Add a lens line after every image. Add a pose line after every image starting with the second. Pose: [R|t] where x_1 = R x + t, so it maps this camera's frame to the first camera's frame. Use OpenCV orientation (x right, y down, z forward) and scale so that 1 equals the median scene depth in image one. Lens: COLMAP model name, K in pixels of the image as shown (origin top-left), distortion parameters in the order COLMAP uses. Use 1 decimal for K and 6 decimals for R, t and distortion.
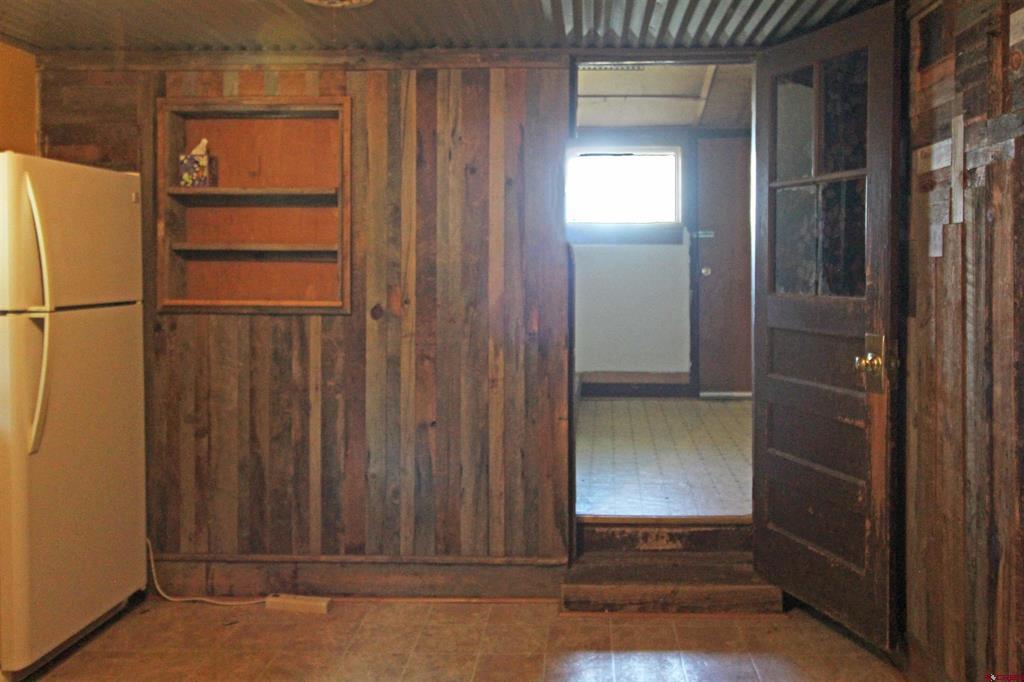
lens RADIAL K [[829.7, 0, 518.6], [0, 829.7, 312.7], [0, 0, 1]] dist [0.007535, -0.003993]
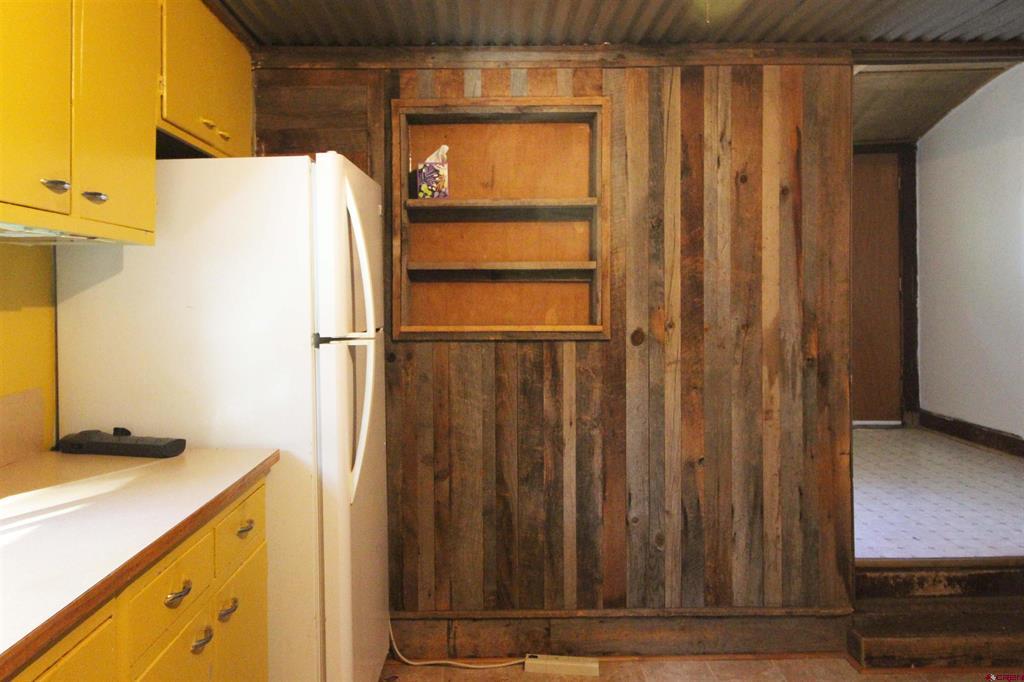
lens RADIAL K [[829.7, 0, 511.1], [0, 829.7, 340.8], [0, 0, 1]] dist [0.007535, -0.003993]
pose [[0.999457, -0.011582, 0.030849, -0.335306], [0.011721, 0.999922, -0.004332, 0.005391], [-0.030796, 0.004691, 0.999515, 0.107697]]
